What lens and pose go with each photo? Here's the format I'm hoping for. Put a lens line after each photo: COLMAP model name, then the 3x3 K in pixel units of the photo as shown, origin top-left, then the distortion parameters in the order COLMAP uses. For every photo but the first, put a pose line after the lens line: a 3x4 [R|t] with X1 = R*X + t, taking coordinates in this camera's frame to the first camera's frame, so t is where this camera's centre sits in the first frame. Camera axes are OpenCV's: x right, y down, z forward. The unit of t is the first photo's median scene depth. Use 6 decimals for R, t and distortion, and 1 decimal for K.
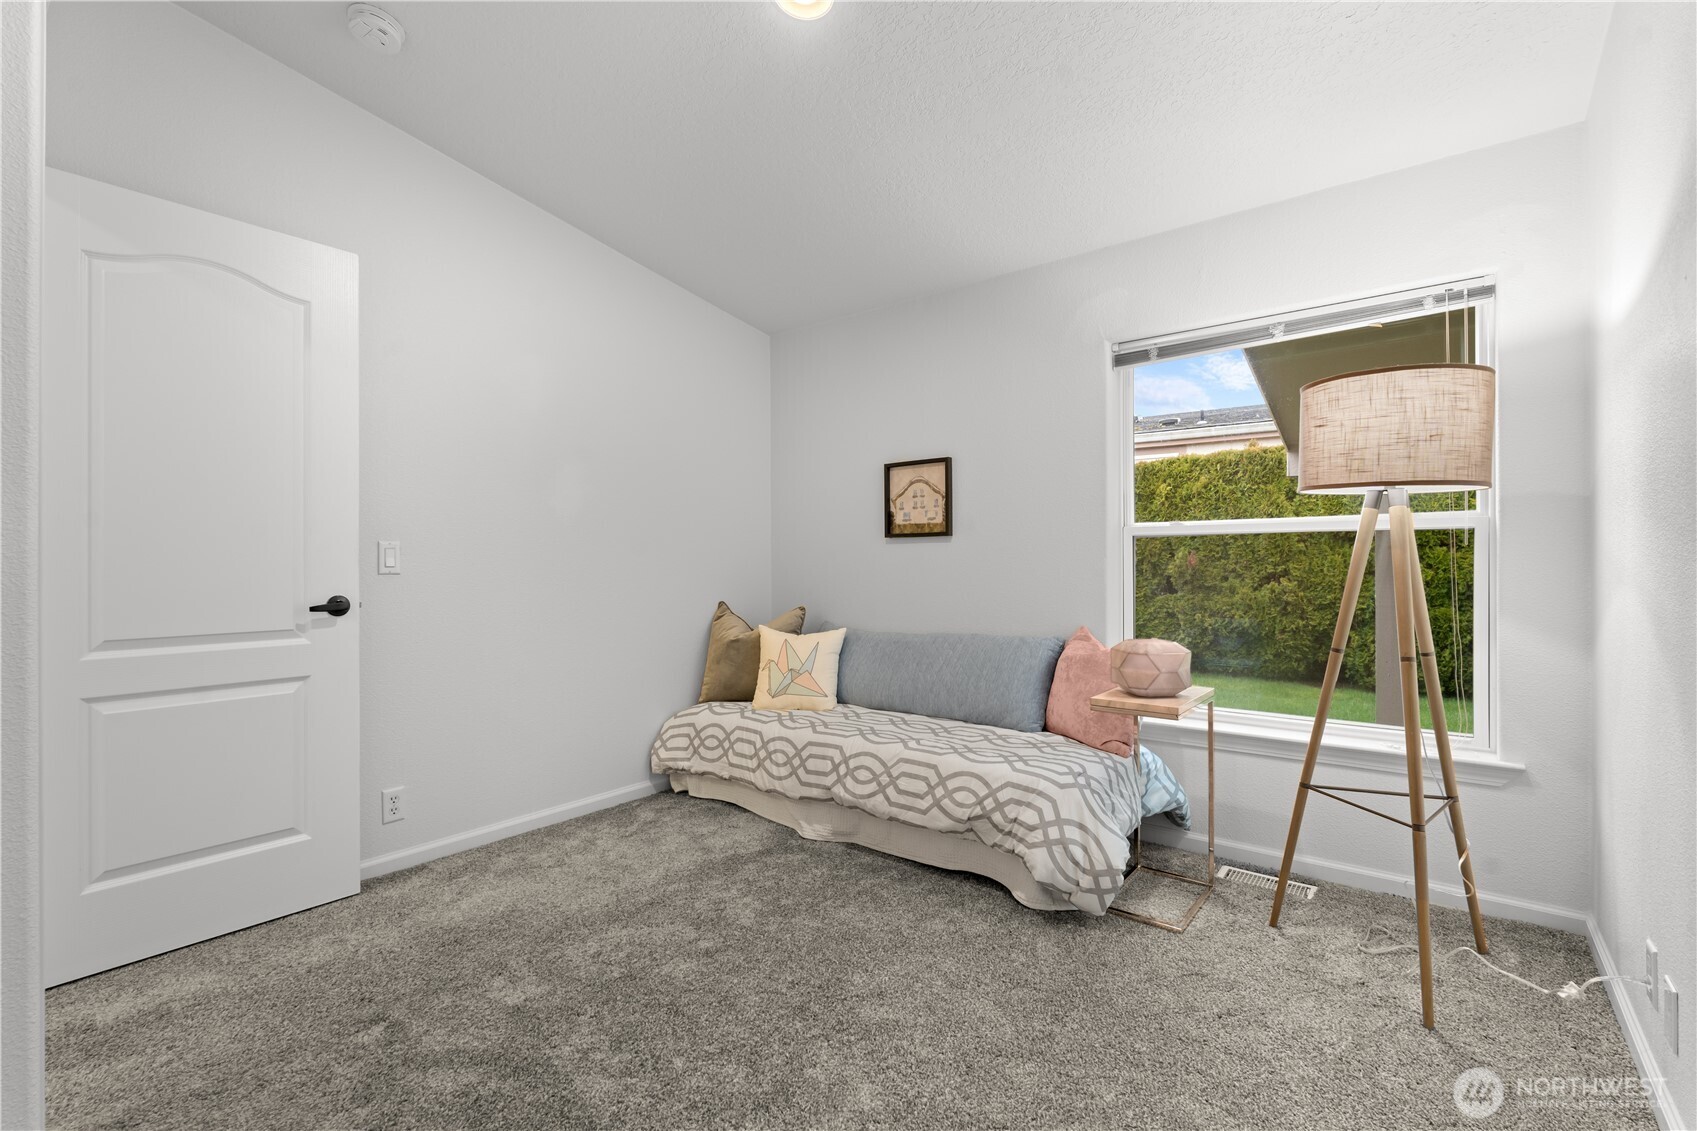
lens RADIAL K [[749.0, 0, 869.4], [0, 749.0, 575.7], [0, 0, 1]] dist [-0.004078, 0.000144]
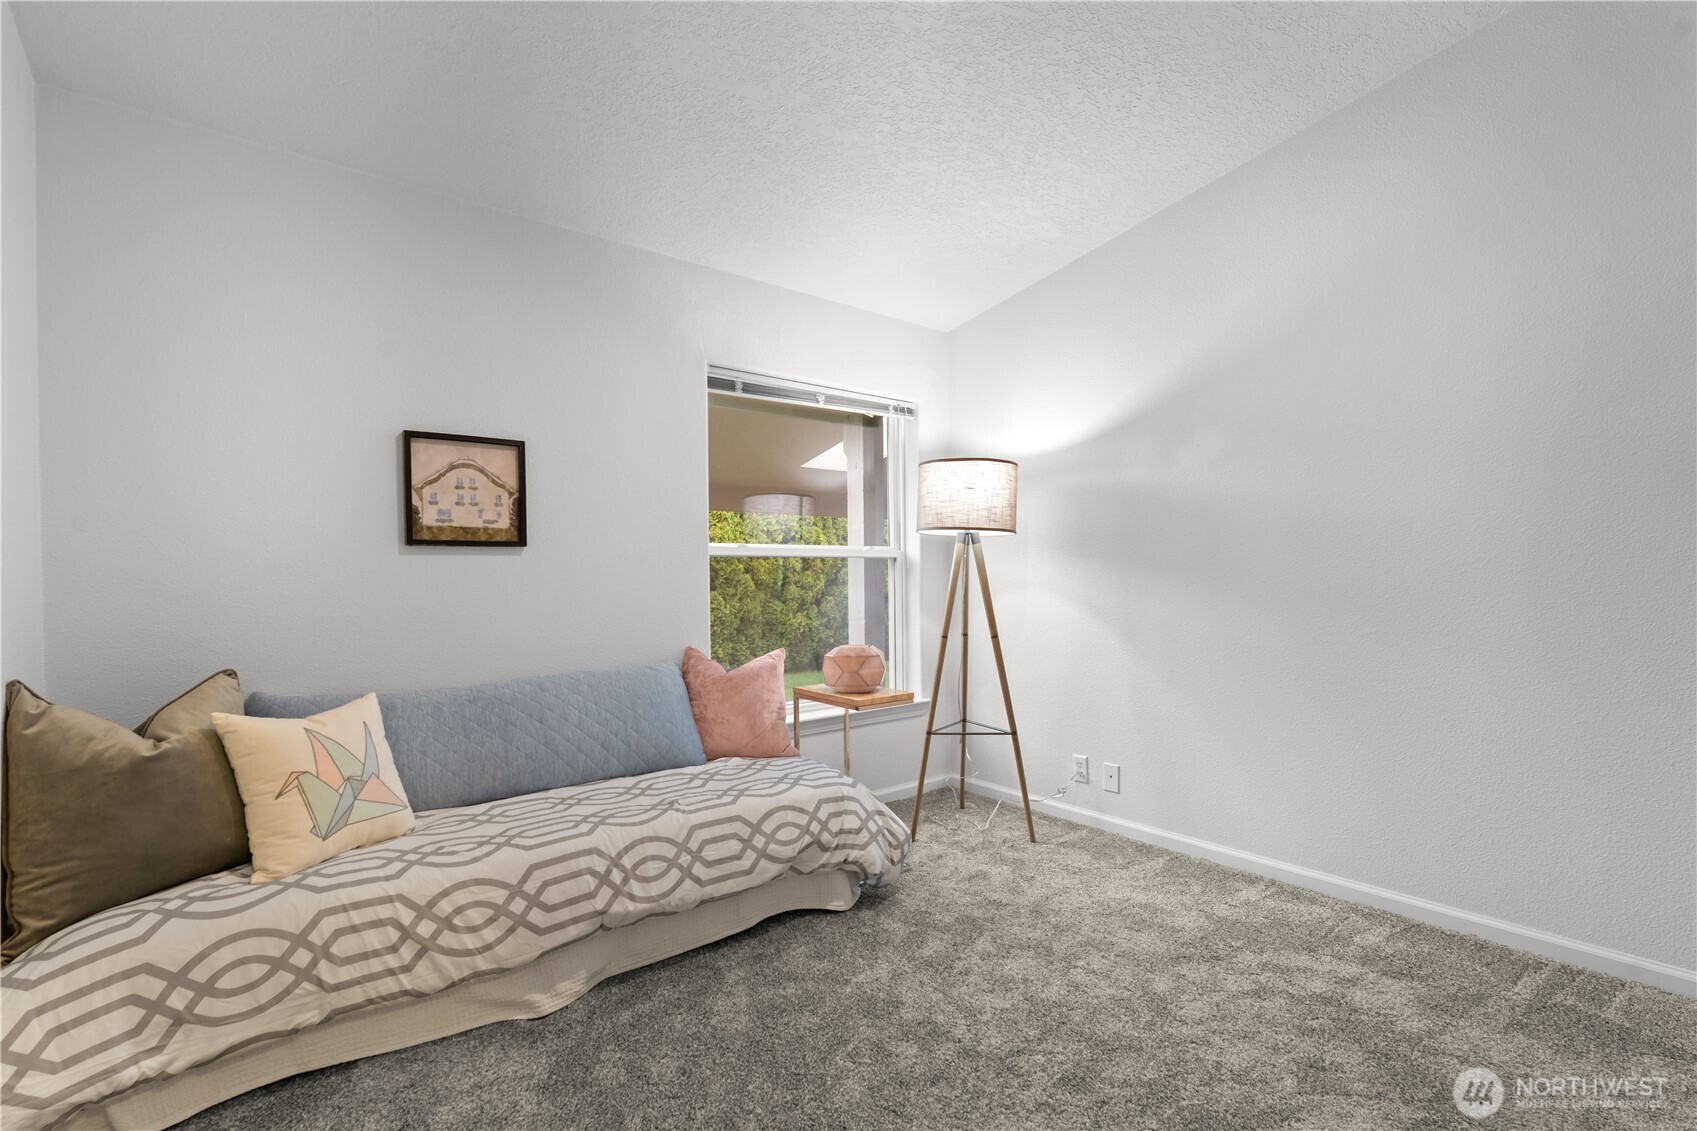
lens RADIAL K [[749.0, 0, 869.4], [0, 749.0, 575.7], [0, 0, 1]] dist [-0.004078, 0.000144]
pose [[0.239771, -0.001244, 0.970829, -0.620192], [0.025072, 0.999674, -0.004911, -0.013246], [-0.970506, 0.025518, 0.239724, 0.556659]]
